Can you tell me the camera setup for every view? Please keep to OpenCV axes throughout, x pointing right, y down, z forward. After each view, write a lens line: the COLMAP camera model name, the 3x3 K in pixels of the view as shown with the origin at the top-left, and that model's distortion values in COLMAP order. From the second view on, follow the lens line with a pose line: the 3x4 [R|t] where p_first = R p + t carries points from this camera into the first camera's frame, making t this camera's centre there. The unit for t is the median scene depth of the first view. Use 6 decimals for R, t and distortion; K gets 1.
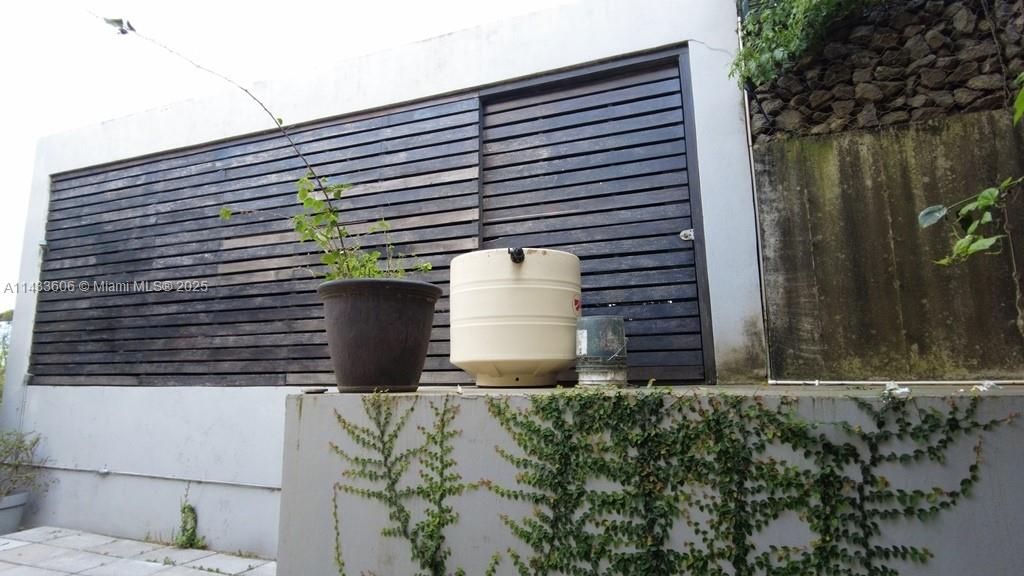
lens RADIAL K [[546.0, 0, 509.8], [0, 546.0, 285.3], [0, 0, 1]] dist [0.002658, -0.008883]
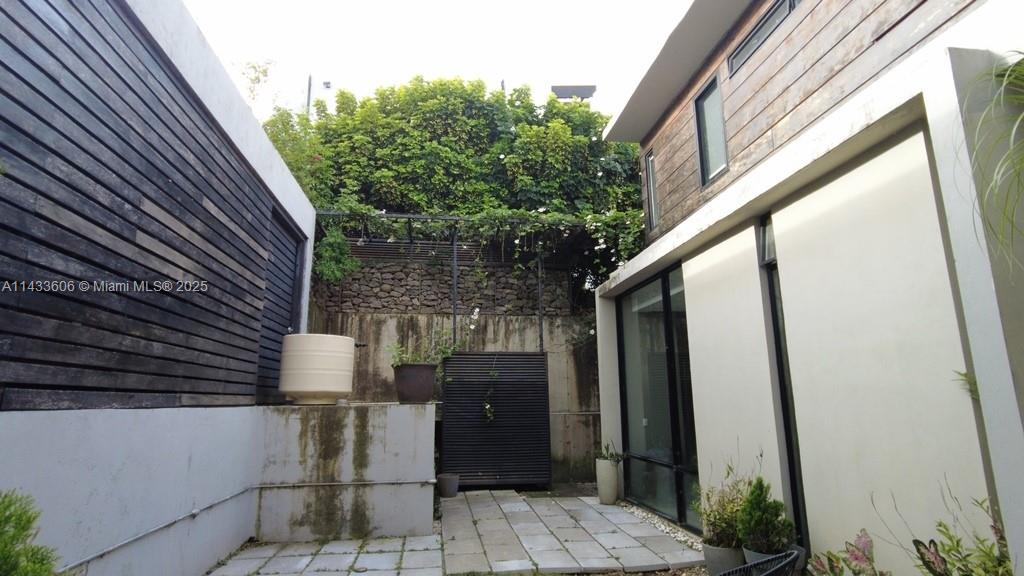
lens RADIAL K [[546.0, 0, 509.8], [0, 546.0, 285.3], [0, 0, 1]] dist [0.002658, -0.008883]
pose [[-0.476817, 0.194527, 0.857207, -1.409173], [-0.132316, 0.948209, -0.288778, 0.174029], [-0.868987, -0.251117, -0.426383, 0.921520]]
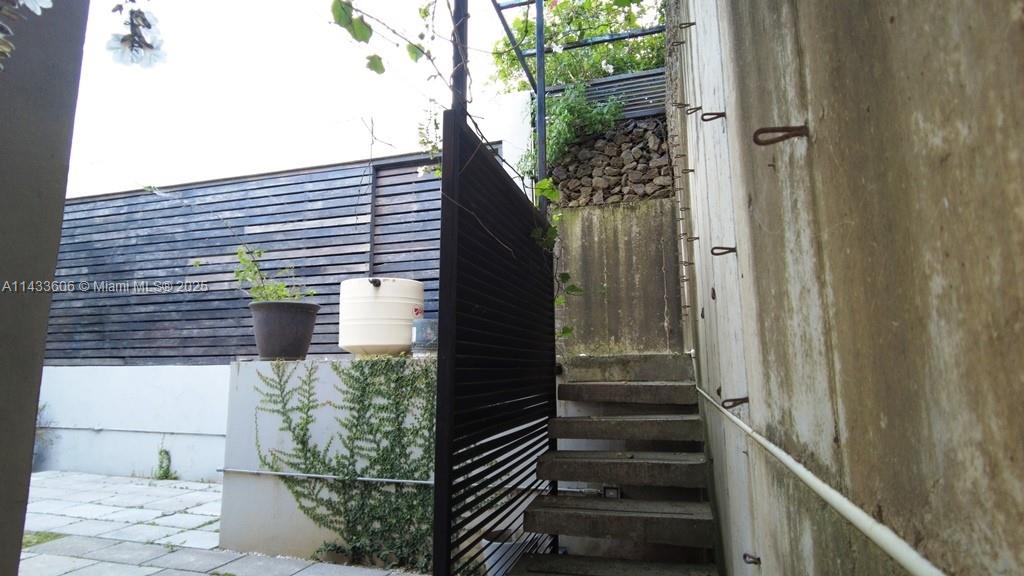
lens RADIAL K [[546.0, 0, 509.8], [0, 546.0, 285.3], [0, 0, 1]] dist [0.002658, -0.008883]
pose [[0.998032, 0.009200, 0.062026, 0.201634], [-0.010118, 0.999844, 0.014490, -0.046892], [-0.061883, -0.015089, 0.997969, -0.436305]]
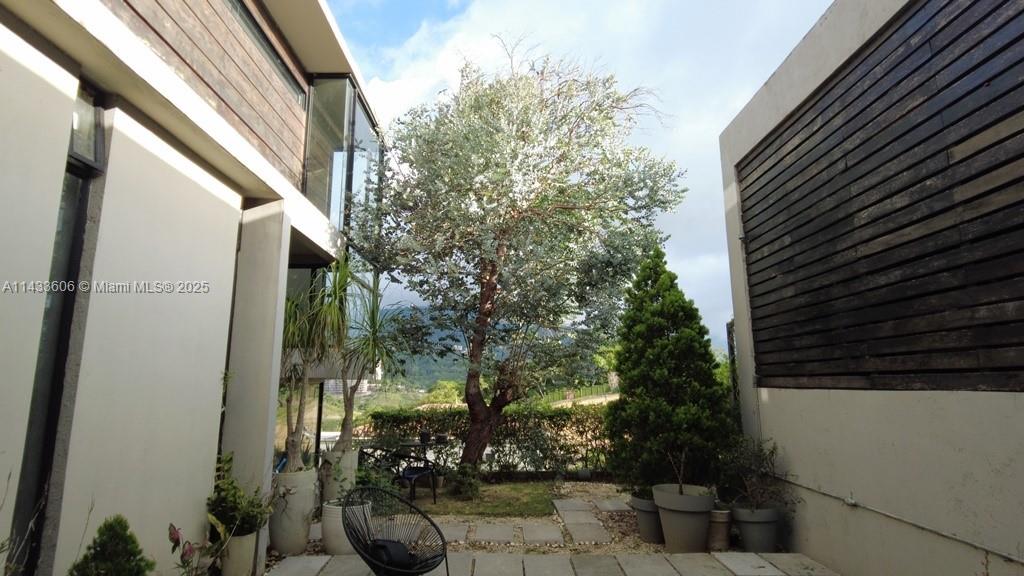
lens RADIAL K [[546.0, 0, 509.8], [0, 546.0, 285.3], [0, 0, 1]] dist [0.002658, -0.008883]
pose [[0.363650, -0.160469, -0.917610, -0.187276], [0.151690, 0.982104, -0.111633, 0.063059], [0.919102, -0.098597, 0.381483, 0.327844]]
